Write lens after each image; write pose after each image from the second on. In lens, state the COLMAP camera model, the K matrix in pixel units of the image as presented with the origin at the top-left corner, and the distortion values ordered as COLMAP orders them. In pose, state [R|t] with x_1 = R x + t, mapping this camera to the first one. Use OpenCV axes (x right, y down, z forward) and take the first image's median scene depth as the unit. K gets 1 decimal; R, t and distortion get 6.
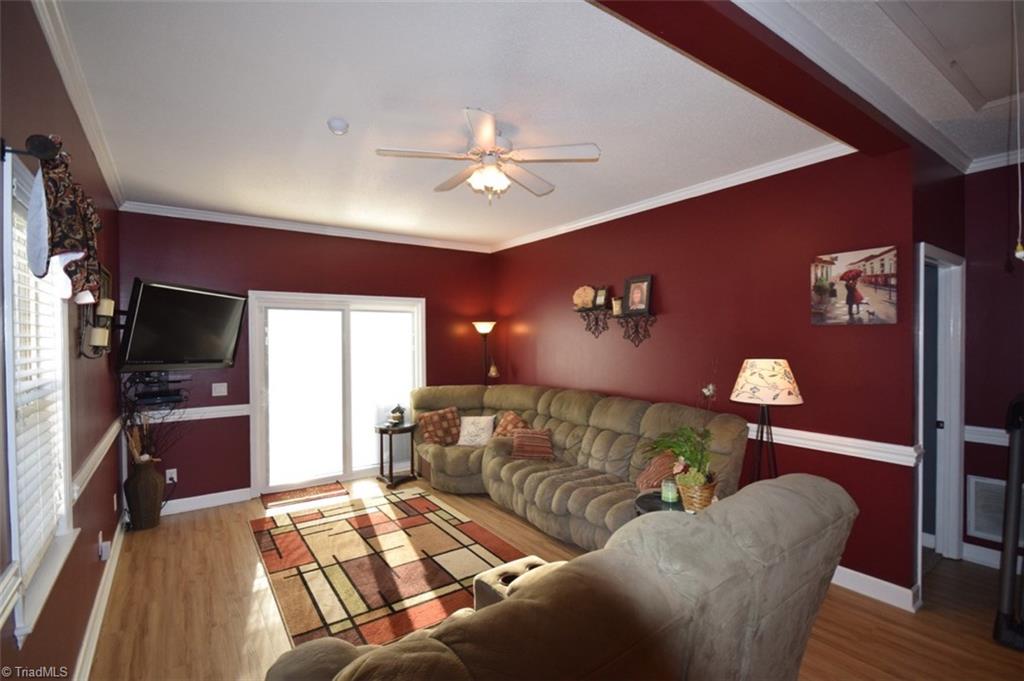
lens RADIAL K [[477.3, 0, 512.7], [0, 477.3, 344.4], [0, 0, 1]] dist [-0.000085, -0.000115]
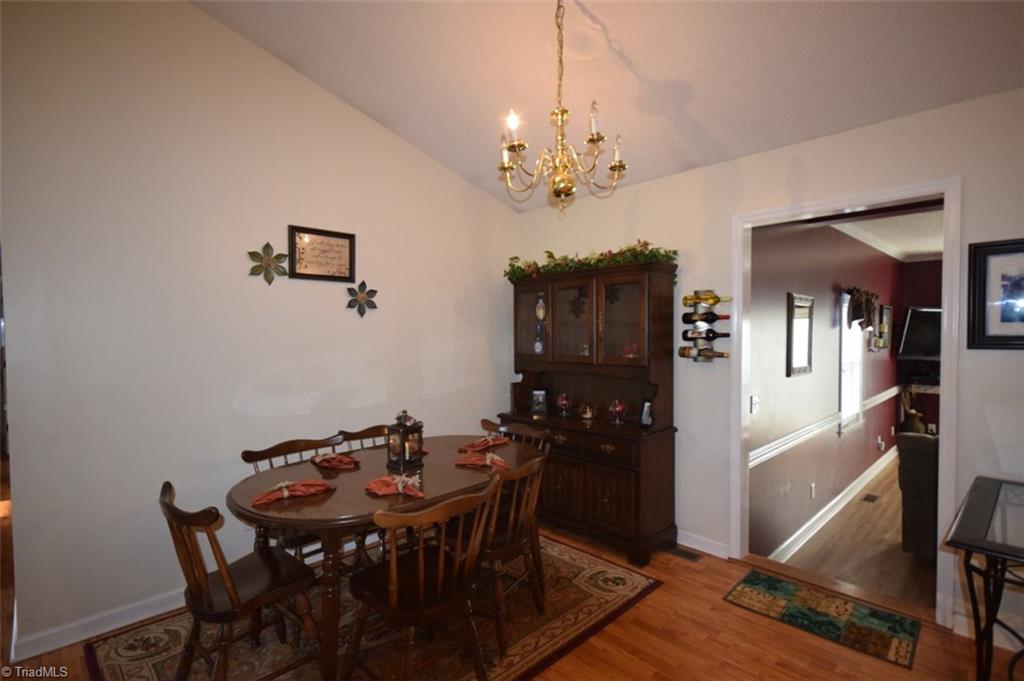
lens RADIAL K [[494.3, 0, 512.0], [0, 494.3, 340.5], [0, 0, 1]] dist [-0.001643, -0.000377]
pose [[0.143335, 0.026173, -0.989328, 0.933519], [-0.009952, 0.999638, 0.025004, -0.054605], [0.989624, 0.006262, 0.143544, -0.820032]]
